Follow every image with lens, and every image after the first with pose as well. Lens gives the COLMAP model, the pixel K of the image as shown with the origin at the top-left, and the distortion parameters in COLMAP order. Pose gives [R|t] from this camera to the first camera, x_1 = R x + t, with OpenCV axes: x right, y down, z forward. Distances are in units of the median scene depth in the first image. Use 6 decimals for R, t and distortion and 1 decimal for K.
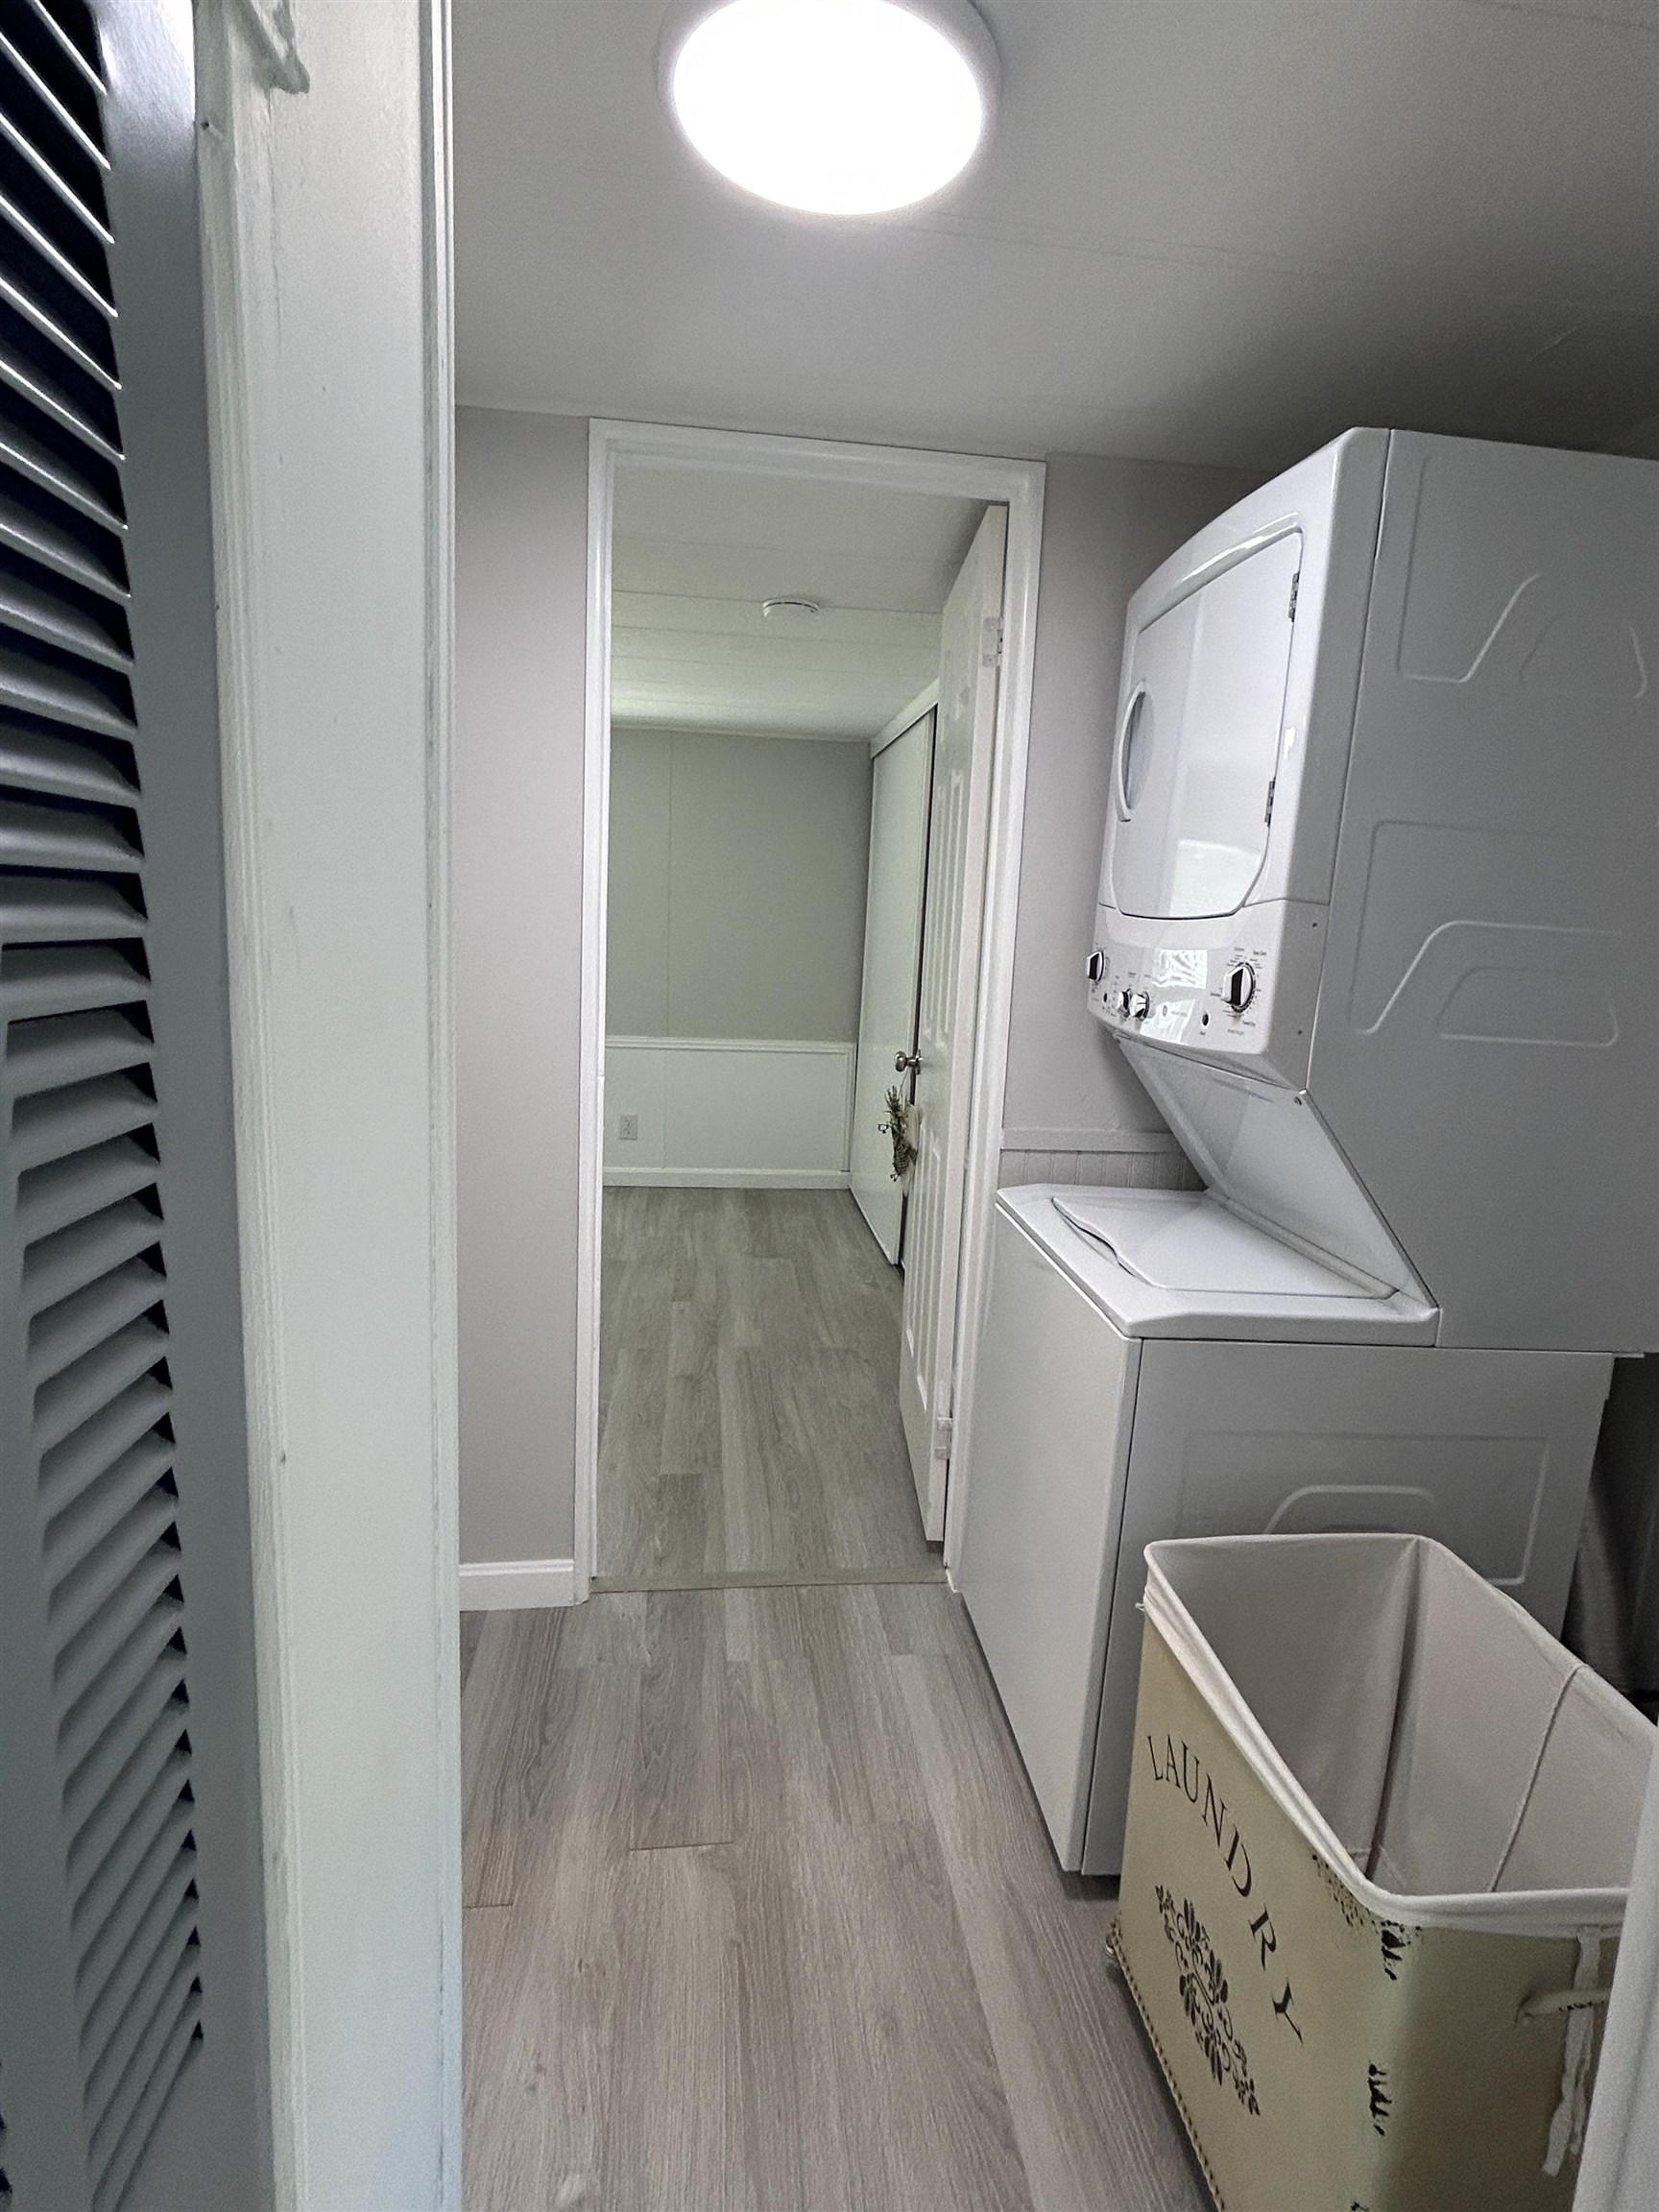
lens RADIAL K [[1139.9, 0, 829.5], [0, 1139.9, 1106.0], [0, 0, 1]] dist [0.004381, -0.001709]
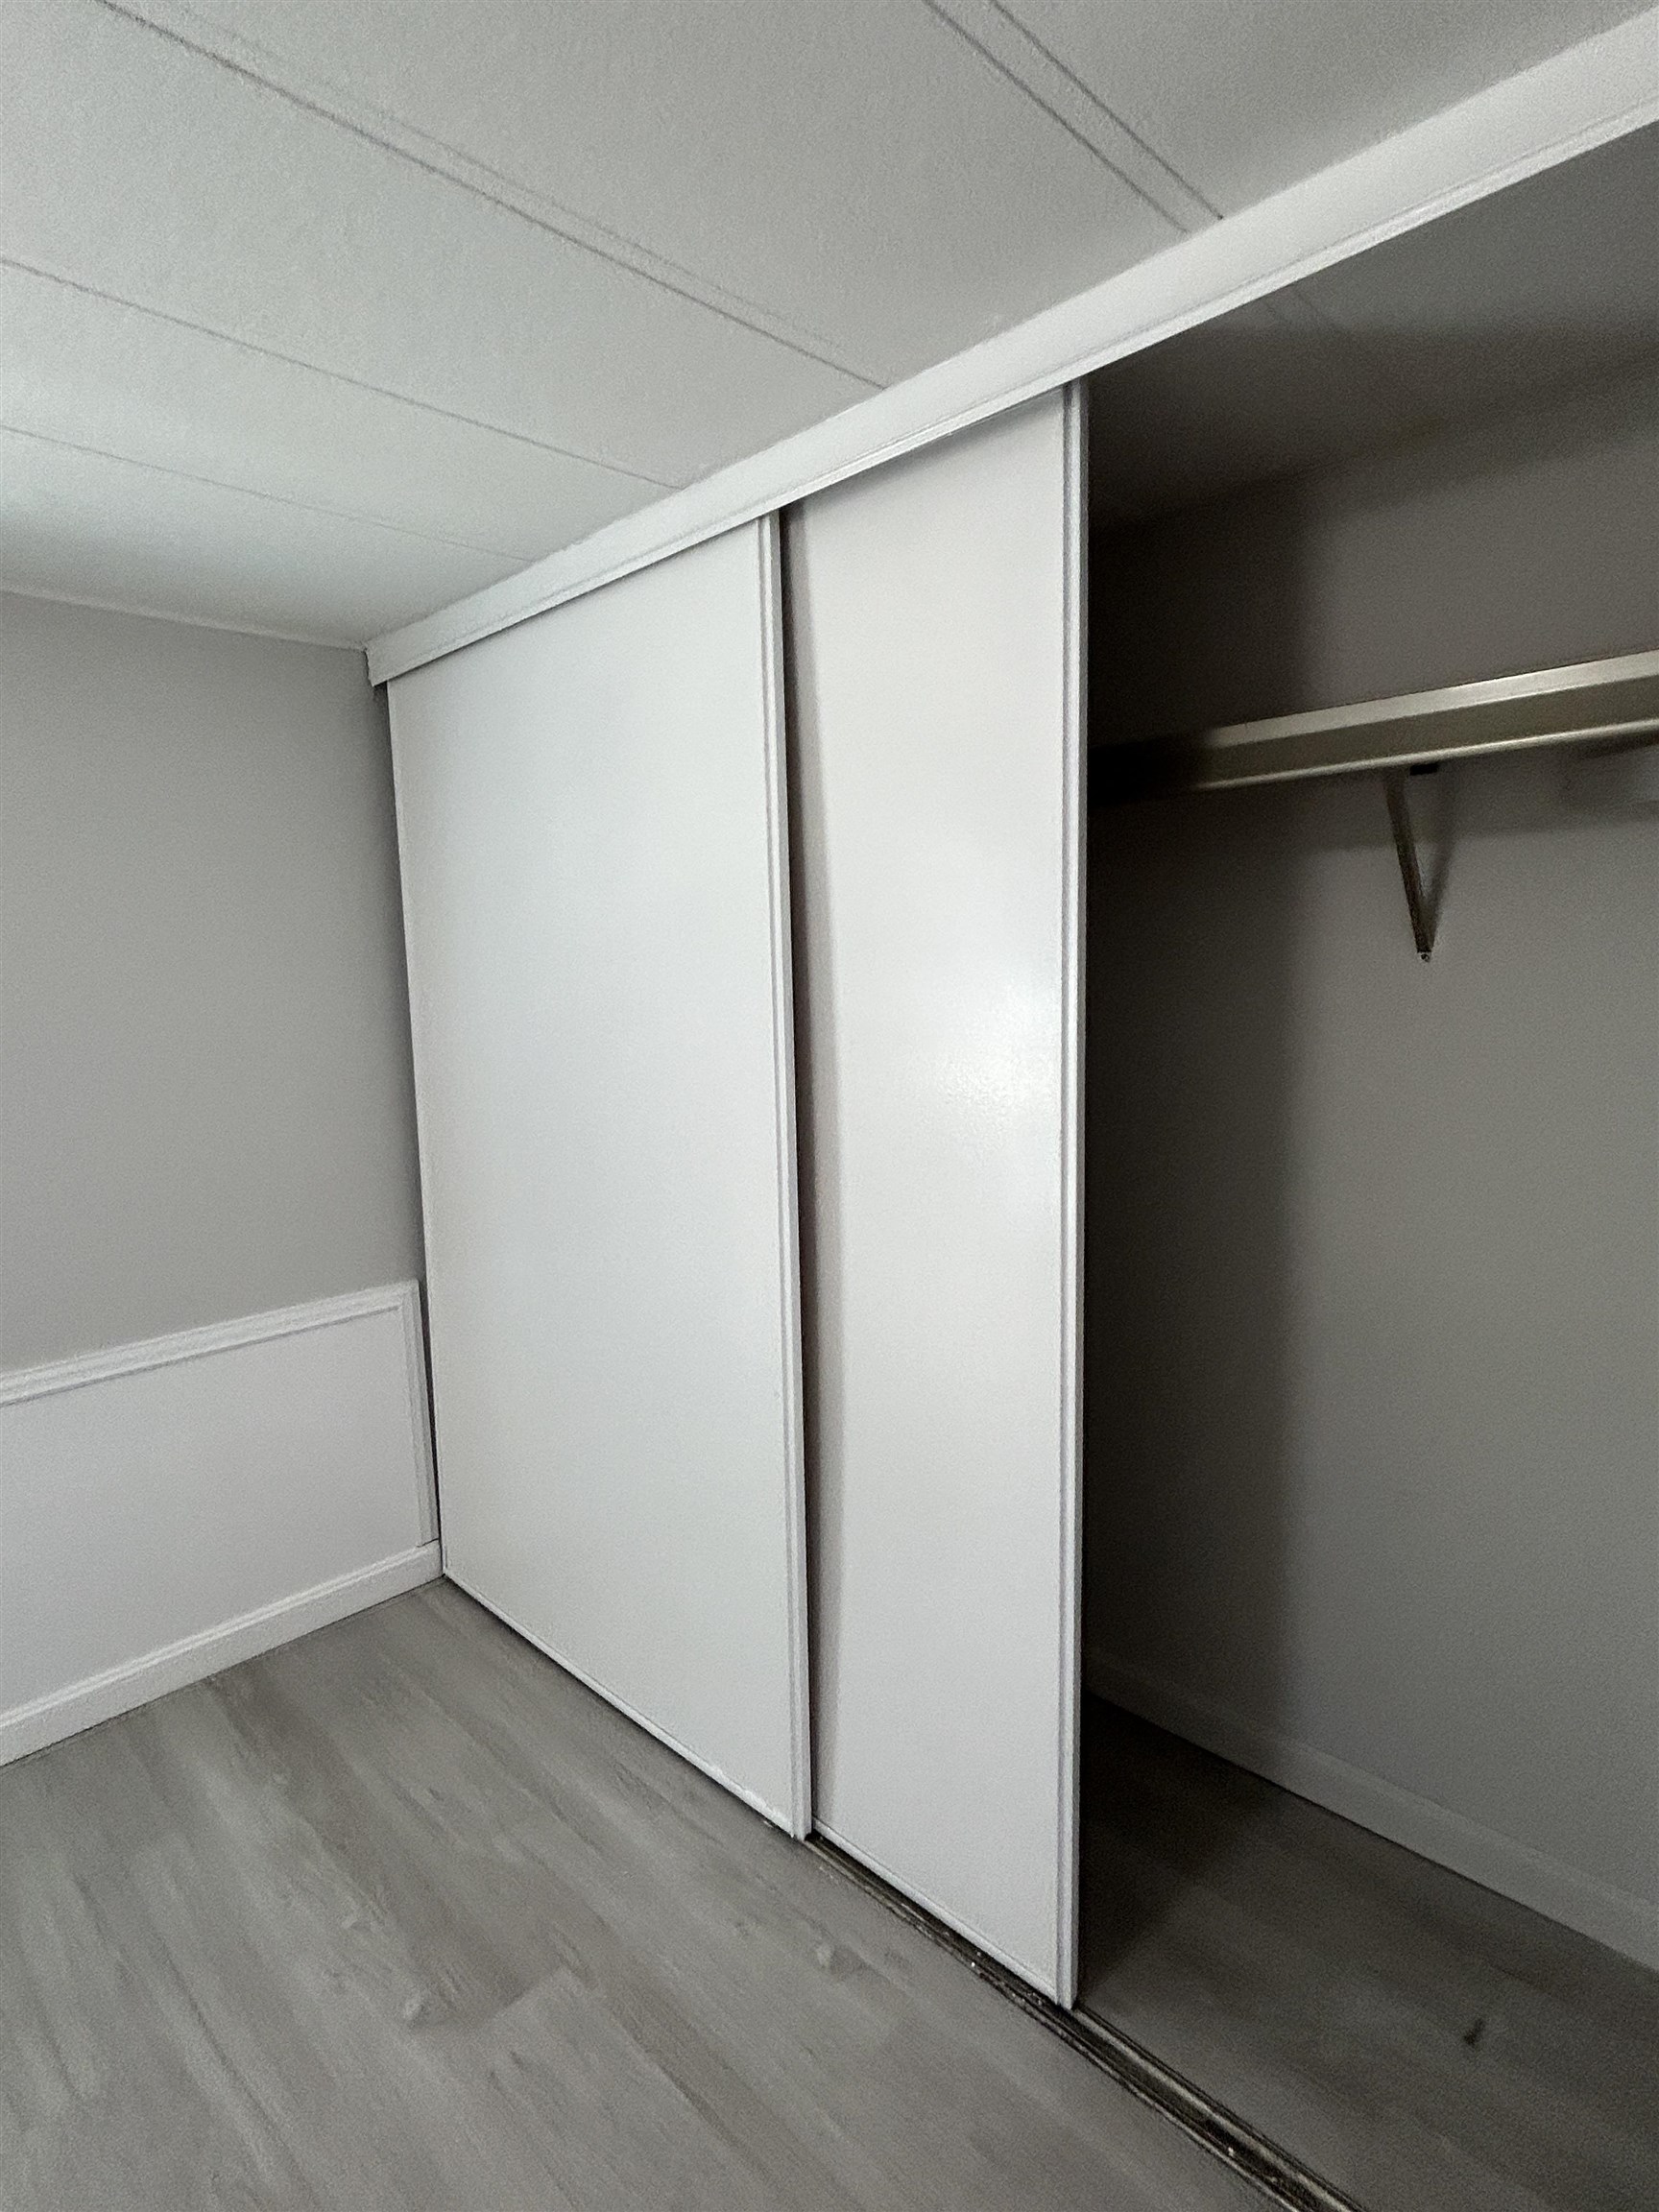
lens RADIAL K [[1114.8, 0, 829.5], [0, 1114.8, 1106.0], [0, 0, 1]] dist [0.001388, 0.000586]
pose [[0.773091, -0.149810, 0.616350, -0.142706], [0.167193, 0.985473, 0.029817, -0.133344], [-0.611863, 0.079998, 0.786908, 0.609916]]
